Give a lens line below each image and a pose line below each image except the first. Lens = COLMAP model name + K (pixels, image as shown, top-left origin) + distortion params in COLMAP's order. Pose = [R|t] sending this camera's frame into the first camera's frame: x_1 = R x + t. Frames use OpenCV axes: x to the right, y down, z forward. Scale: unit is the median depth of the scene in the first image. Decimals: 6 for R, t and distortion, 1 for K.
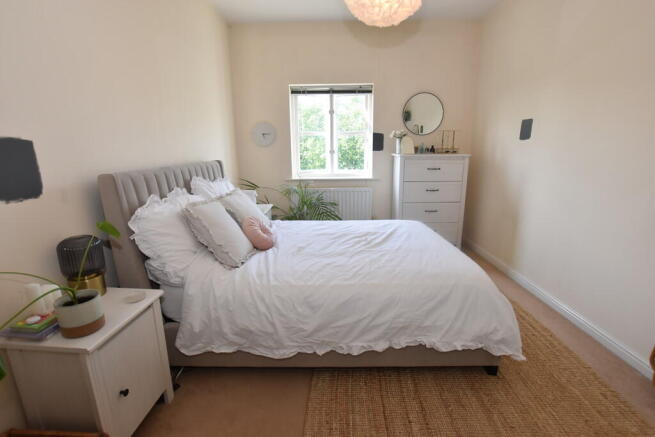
lens RADIAL K [[307.0, 0, 327.5], [0, 307.0, 218.5], [0, 0, 1]] dist [-0.023781, 0.000173]
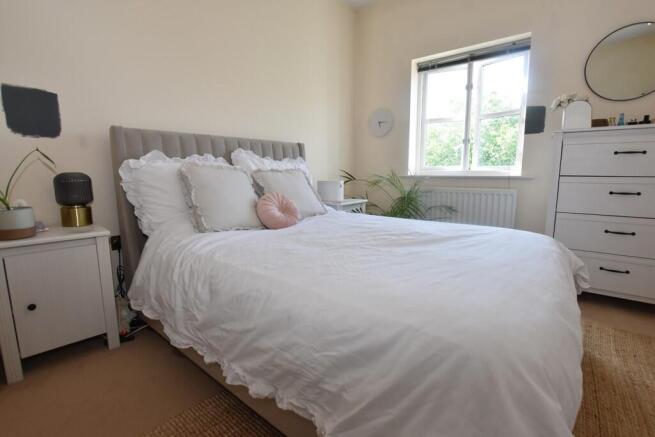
lens RADIAL K [[309.7, 0, 327.5], [0, 309.7, 218.5], [0, 0, 1]] dist [-0.014846, 0.000442]
pose [[0.765715, 0.104655, -0.634609, 0.453653], [-0.156514, 0.987333, -0.026024, 0.070149], [0.623847, 0.119252, 0.772395, 0.438173]]
